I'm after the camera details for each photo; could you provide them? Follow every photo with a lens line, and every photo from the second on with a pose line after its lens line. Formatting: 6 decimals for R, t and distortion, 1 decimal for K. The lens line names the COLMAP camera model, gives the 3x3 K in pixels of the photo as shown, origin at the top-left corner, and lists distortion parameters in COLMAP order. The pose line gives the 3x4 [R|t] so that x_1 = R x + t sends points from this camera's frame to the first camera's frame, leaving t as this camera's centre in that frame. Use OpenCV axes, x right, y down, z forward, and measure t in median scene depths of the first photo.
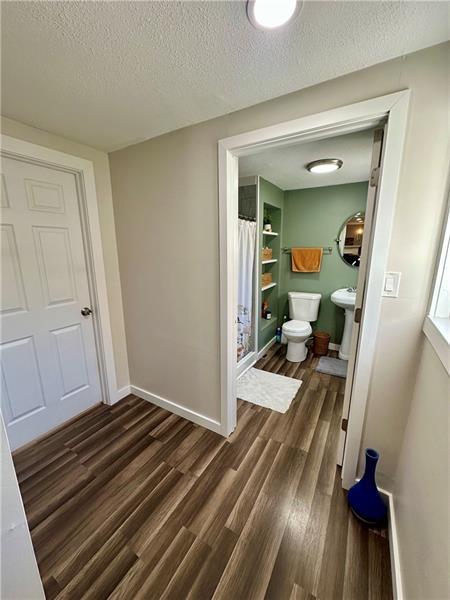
lens RADIAL K [[240.1, 0, 225.6], [0, 240.1, 300.2], [0, 0, 1]] dist [-0.003407, 0.000676]
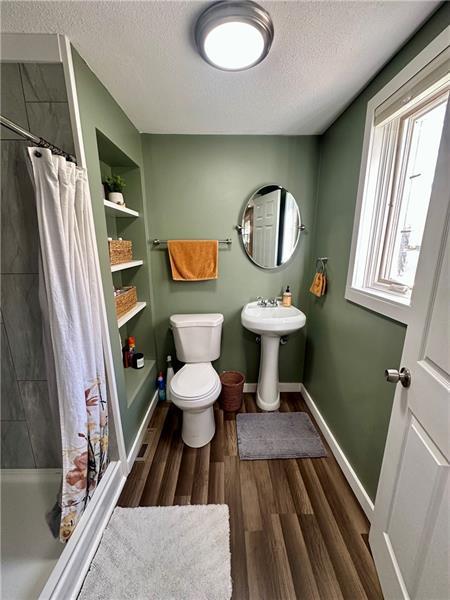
lens RADIAL K [[240.1, 0, 225.6], [0, 240.1, 300.2], [0, 0, 1]] dist [-0.003407, 0.000676]
pose [[0.854221, -0.116578, 0.506671, 0.091886], [0.113056, 0.992868, 0.037840, -0.084132], [-0.507468, 0.024958, 0.861309, 0.456849]]
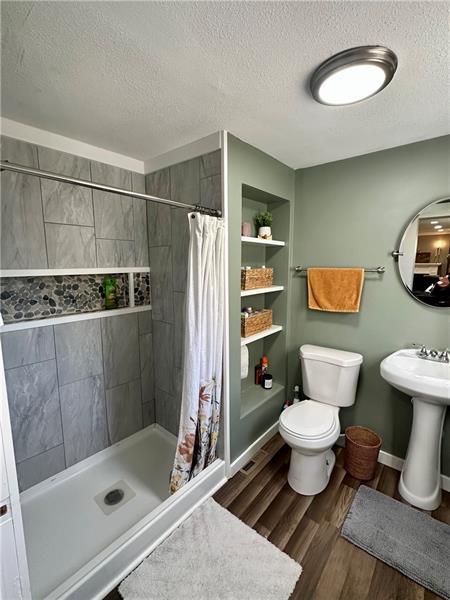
lens RADIAL K [[265.9, 0, 225.0], [0, 265.9, 300.0], [0, 0, 1]] dist [-0.003392, 0.000127]
pose [[0.984690, 0.029768, -0.171756, 0.199551], [-0.043312, 0.996193, -0.075655, -0.088644], [0.168850, 0.081936, 0.982230, 0.372935]]
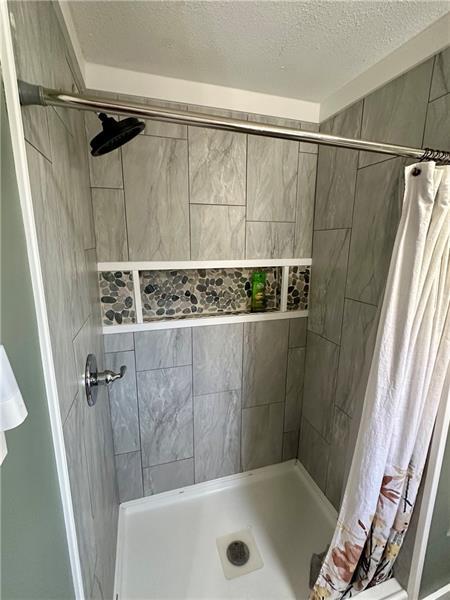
lens RADIAL K [[273.5, 0, 225.0], [0, 273.5, 300.0], [0, 0, 1]] dist [-0.002400, 0.000085]
pose [[0.747604, 0.147108, -0.647648, 0.111968], [-0.153673, 0.987013, 0.046802, -0.137151], [0.646121, 0.064537, 0.760501, 0.513707]]
